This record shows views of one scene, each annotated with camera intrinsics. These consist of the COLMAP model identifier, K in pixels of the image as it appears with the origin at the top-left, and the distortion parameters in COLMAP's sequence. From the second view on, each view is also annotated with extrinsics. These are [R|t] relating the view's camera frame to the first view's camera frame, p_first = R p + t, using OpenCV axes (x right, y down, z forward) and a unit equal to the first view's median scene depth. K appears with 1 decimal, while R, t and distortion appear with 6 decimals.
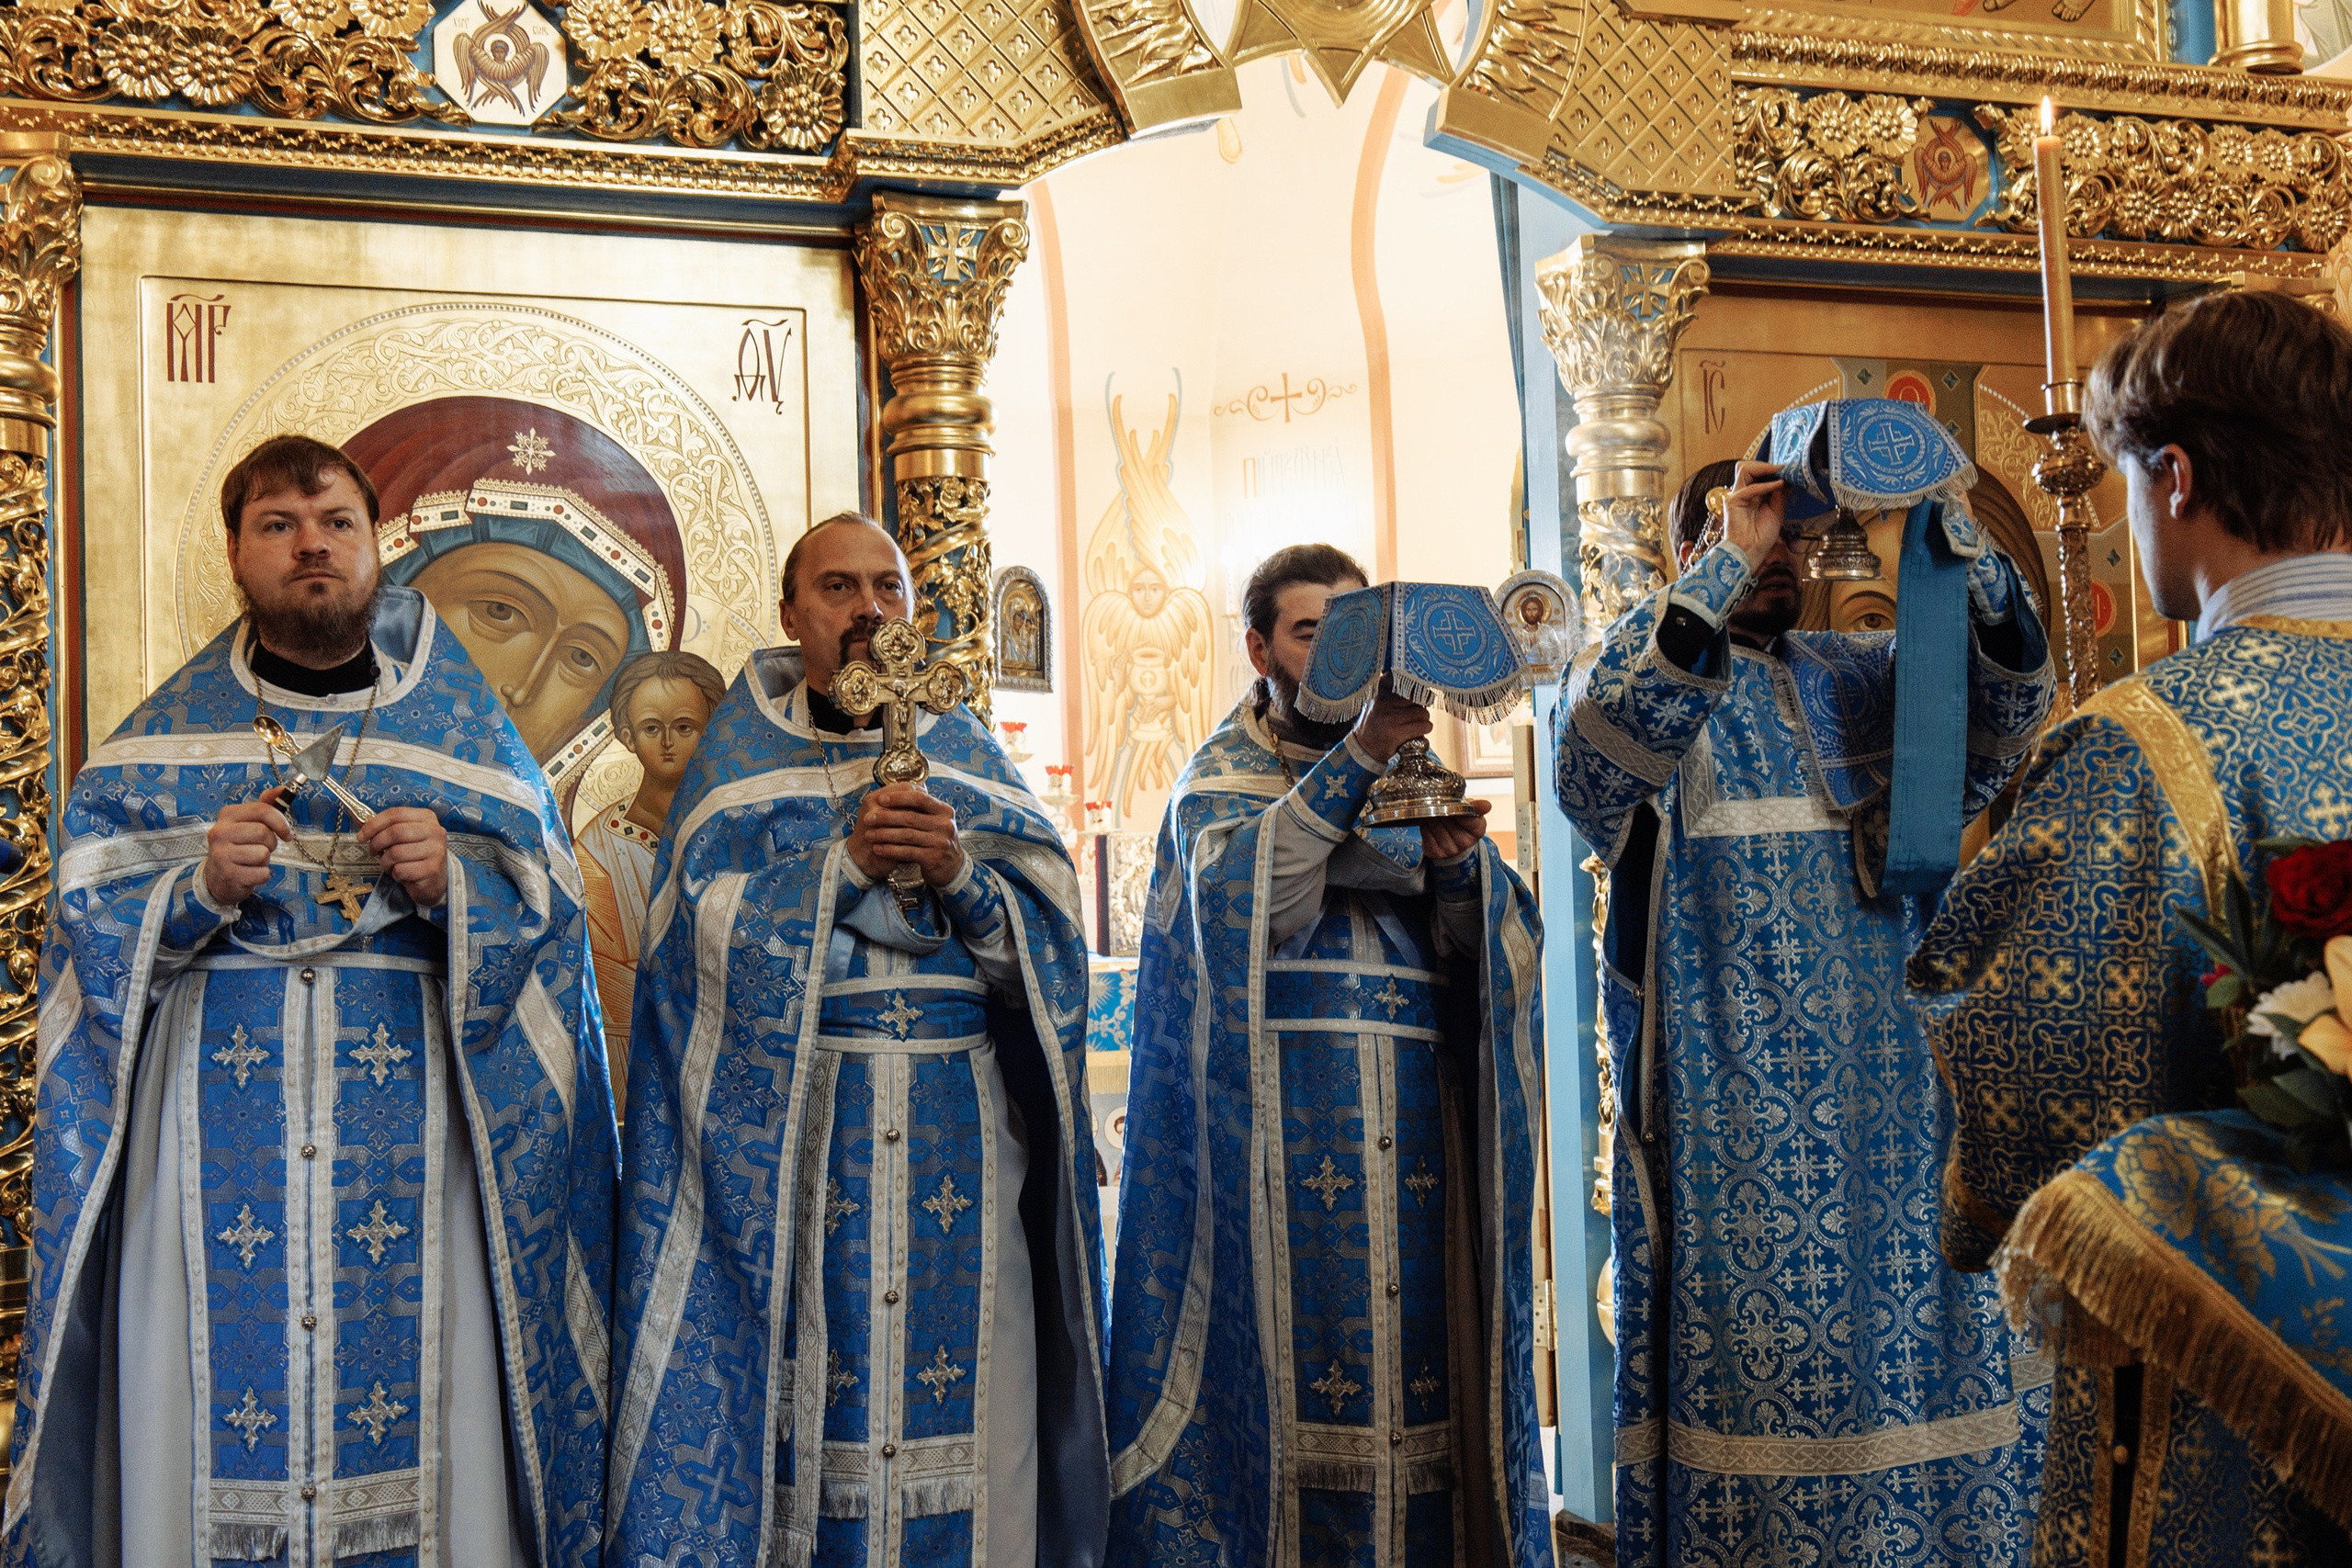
lens RADIAL K [[2340.9, 0, 1176.0], [0, 2340.9, 784.0], [0, 0, 1]] dist [0.005459, 0.017217]
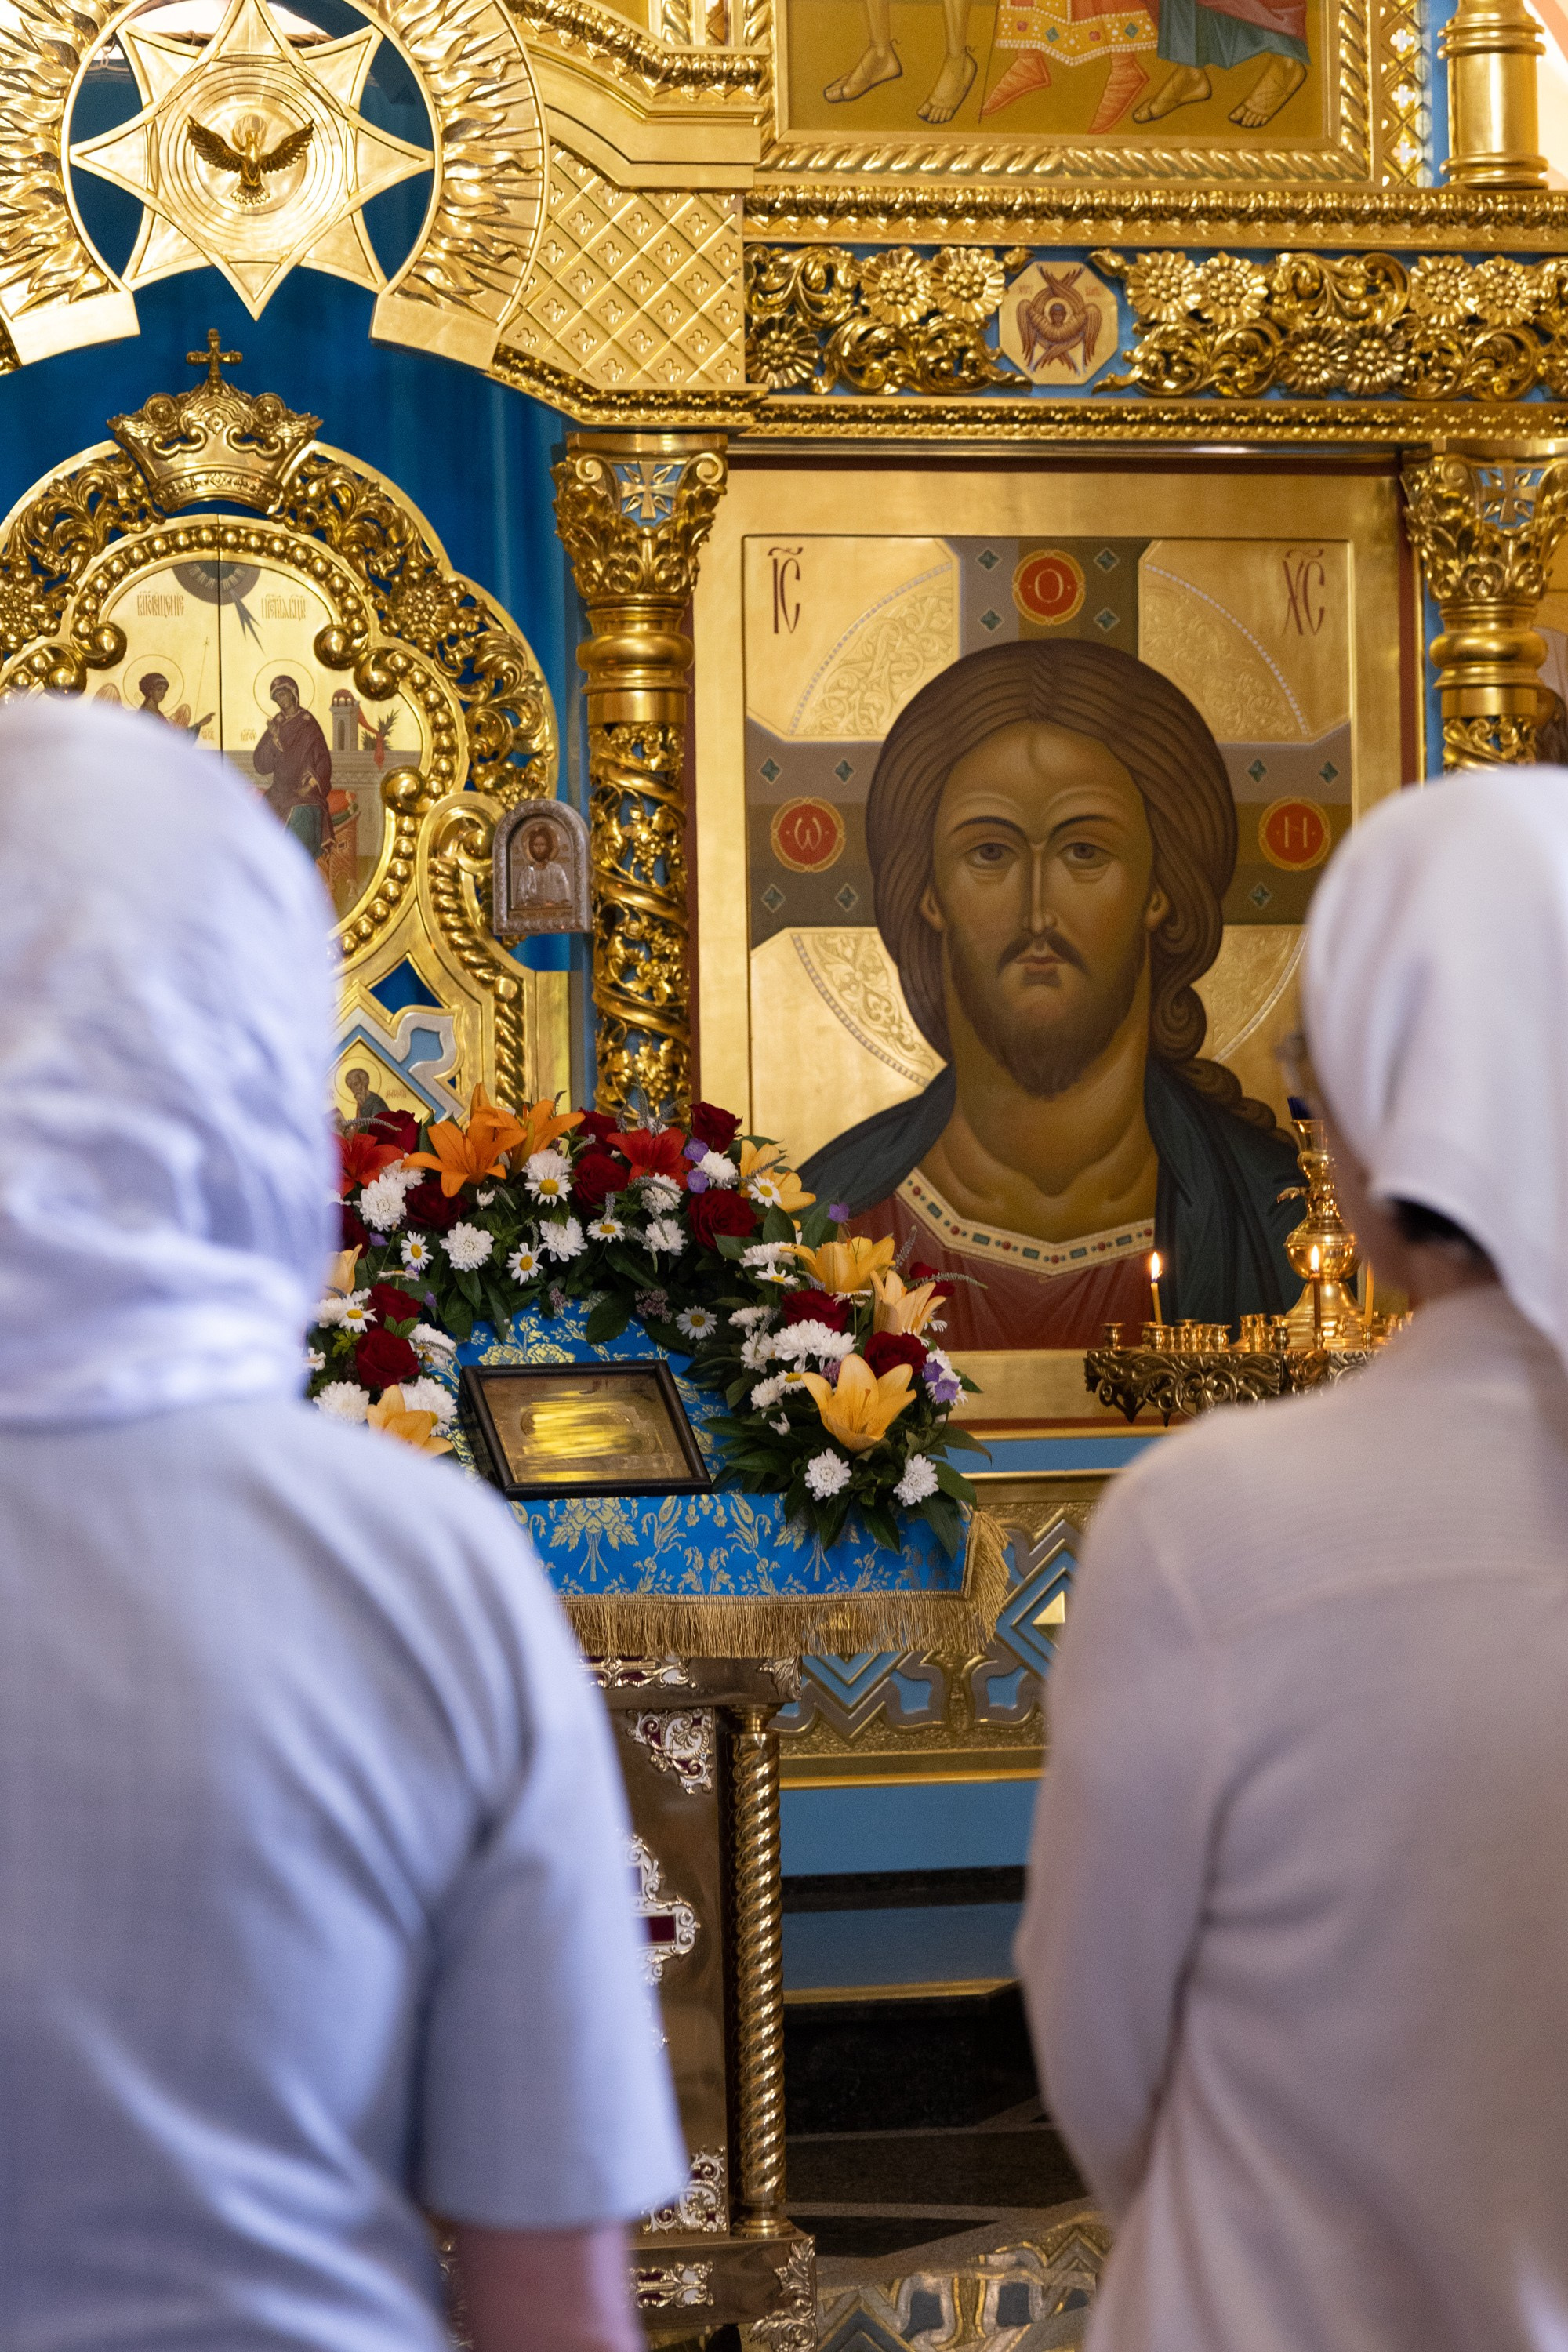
lens RADIAL K [[6556.3, 0, 784.0], [0, 6556.3, 1176.0], [0, 0, 1]] dist [-0.007258, -0.049949]
pose [[0.992812, 0.017109, -0.118459, 0.541739], [-0.012449, 0.999124, 0.039965, -0.050853], [0.119038, -0.038203, 0.992154, -1.441584]]
